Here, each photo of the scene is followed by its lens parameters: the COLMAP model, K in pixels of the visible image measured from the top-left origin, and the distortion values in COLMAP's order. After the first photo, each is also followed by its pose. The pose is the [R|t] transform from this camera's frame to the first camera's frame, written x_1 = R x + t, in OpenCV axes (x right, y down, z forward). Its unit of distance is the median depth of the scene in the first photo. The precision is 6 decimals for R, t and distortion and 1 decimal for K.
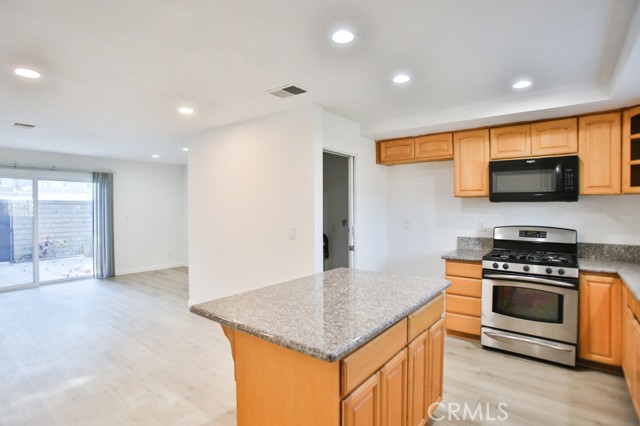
lens RADIAL K [[338.5, 0, 320.6], [0, 338.5, 197.8], [0, 0, 1]] dist [-0.082768, 0.039113]
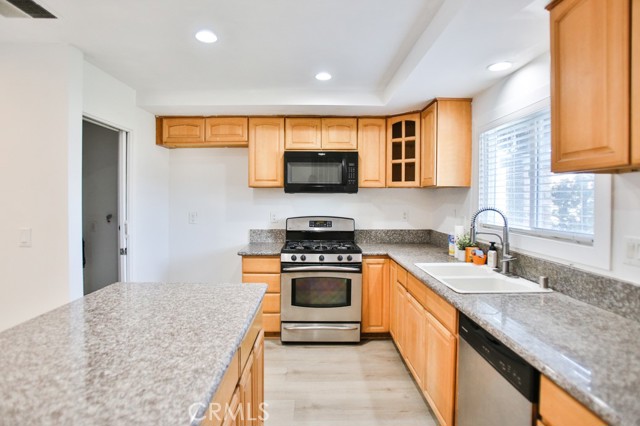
lens RADIAL K [[338.5, 0, 320.6], [0, 338.5, 197.8], [0, 0, 1]] dist [-0.082768, 0.039113]
pose [[0.782780, 0.001357, 0.622298, -0.028829], [-0.017887, 0.999633, 0.020321, 0.005417], [-0.622042, -0.027038, 0.782517, 0.169780]]
